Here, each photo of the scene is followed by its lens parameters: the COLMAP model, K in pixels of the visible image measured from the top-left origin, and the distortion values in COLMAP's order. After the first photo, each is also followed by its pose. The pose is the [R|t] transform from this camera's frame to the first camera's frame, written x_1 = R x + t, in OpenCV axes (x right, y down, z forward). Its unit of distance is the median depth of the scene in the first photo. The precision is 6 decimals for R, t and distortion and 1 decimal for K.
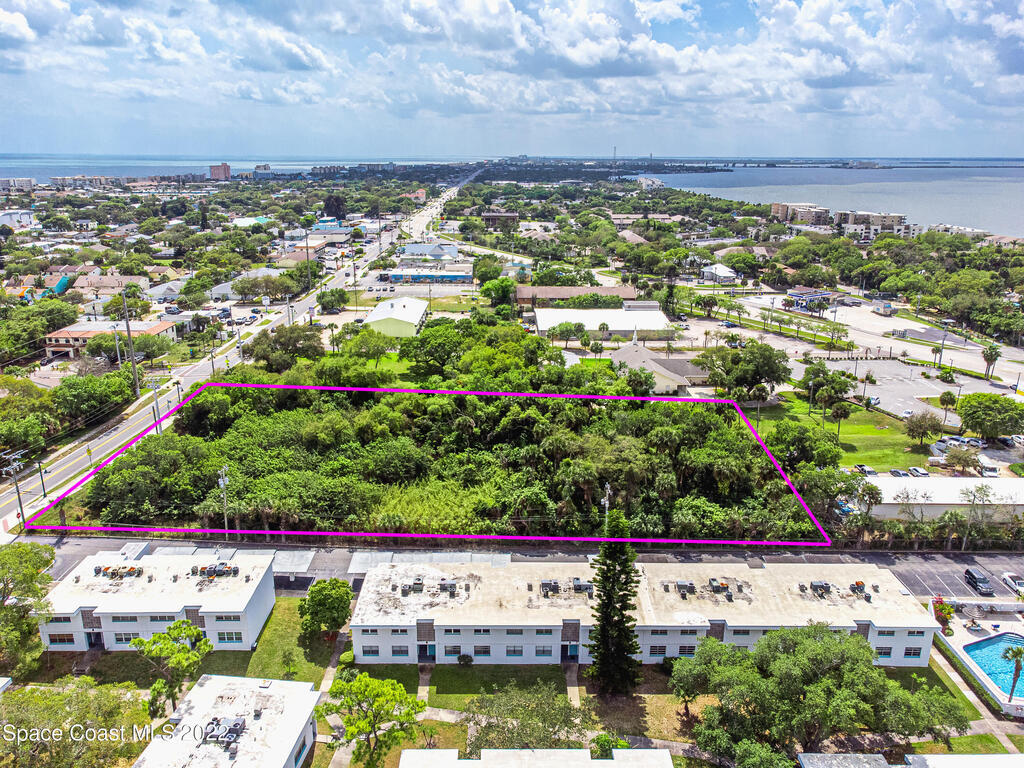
lens RADIAL K [[775.9, 0, 514.6], [0, 775.9, 397.8], [0, 0, 1]] dist [0.009365, 0.002699]
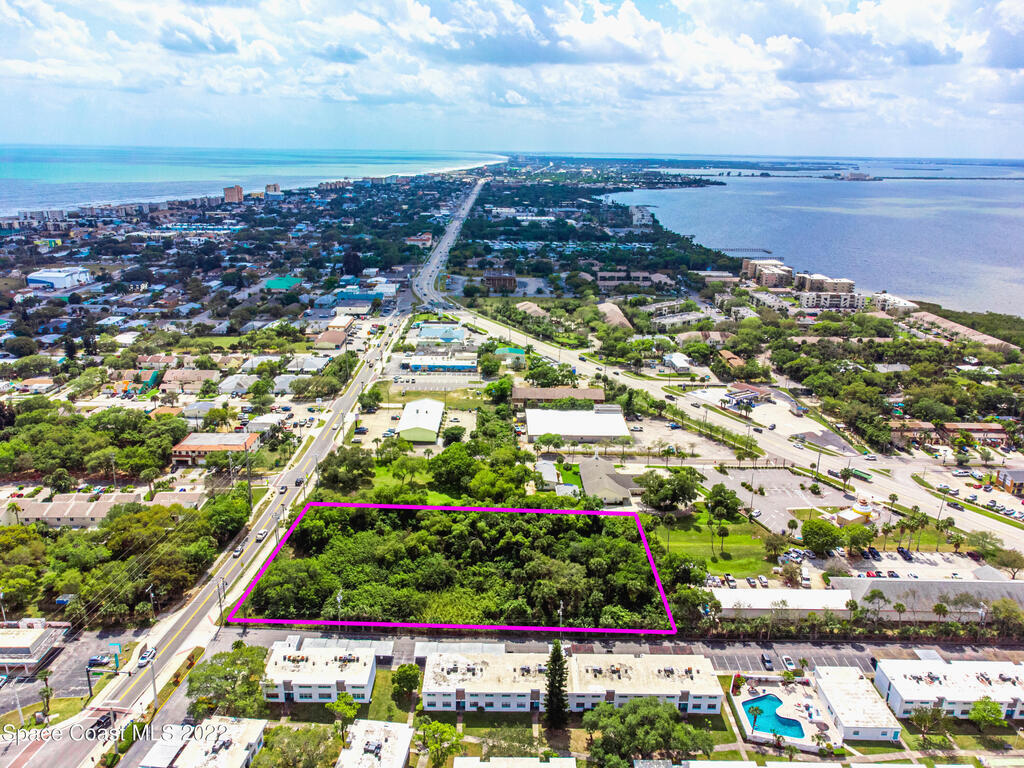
lens RADIAL K [[784.5, 0, 512.0], [0, 784.5, 384.0], [0, 0, 1]] dist [0.007619, -0.047430]
pose [[0.999972, 0.007381, -0.001175, 0.008145], [-0.007388, 0.999955, -0.006016, -0.339993], [0.001131, 0.006024, 0.999981, -0.705031]]
